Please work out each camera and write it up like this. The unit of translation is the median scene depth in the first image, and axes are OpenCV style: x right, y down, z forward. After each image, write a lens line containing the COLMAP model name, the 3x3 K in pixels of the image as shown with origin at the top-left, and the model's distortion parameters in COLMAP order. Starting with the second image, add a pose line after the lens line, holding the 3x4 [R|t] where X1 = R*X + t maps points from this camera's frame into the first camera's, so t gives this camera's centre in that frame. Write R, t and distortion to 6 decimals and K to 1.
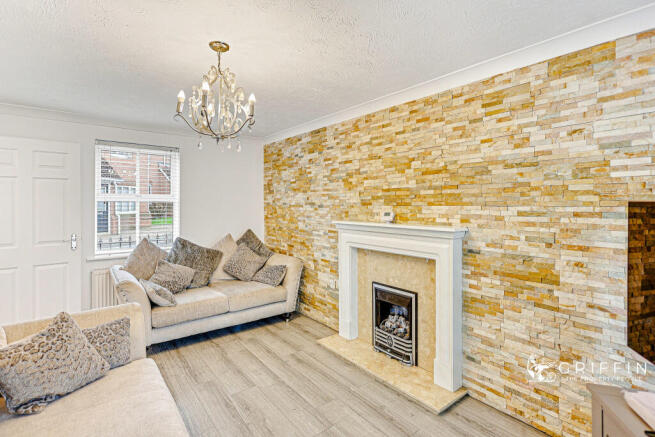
lens RADIAL K [[318.8, 0, 344.4], [0, 318.8, 204.5], [0, 0, 1]] dist [-0.002403, 0.000540]
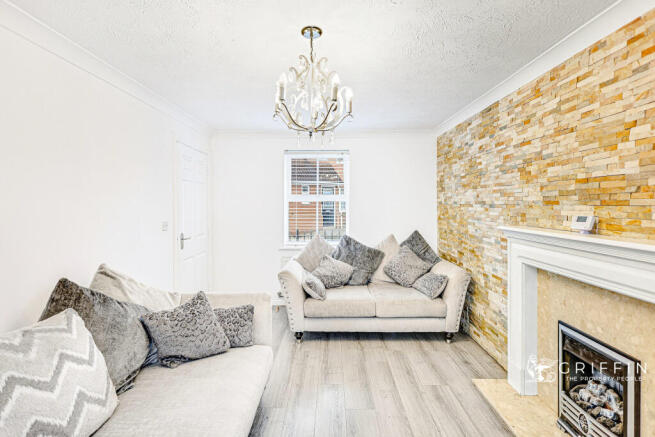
lens RADIAL K [[318.8, 0, 329.1], [0, 318.8, 207.3], [0, 0, 1]] dist [-0.002403, 0.000540]
pose [[0.765775, 0.006602, -0.643074, 0.148931], [0.000955, 0.999935, 0.011402, 0.000022], [0.643107, -0.009345, 0.765719, 0.196614]]
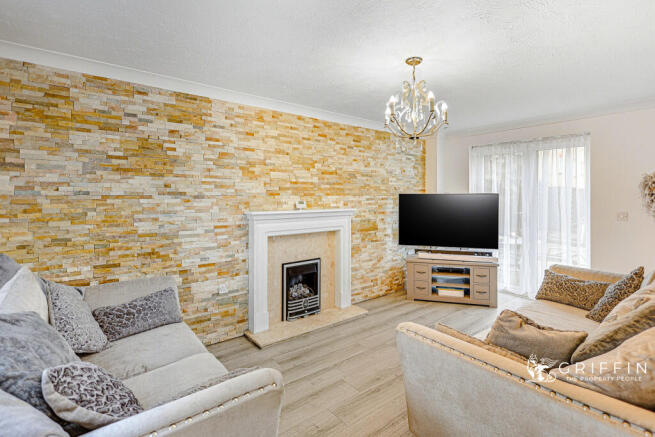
lens RADIAL K [[318.8, 0, 313.2], [0, 318.8, 193.9], [0, 0, 1]] dist [-0.002403, 0.000540]
pose [[0.043647, 0.001143, 0.999046, -1.037249], [-0.002397, 0.999997, -0.001039, -0.001765], [-0.999044, -0.002349, 0.043649, 0.858017]]
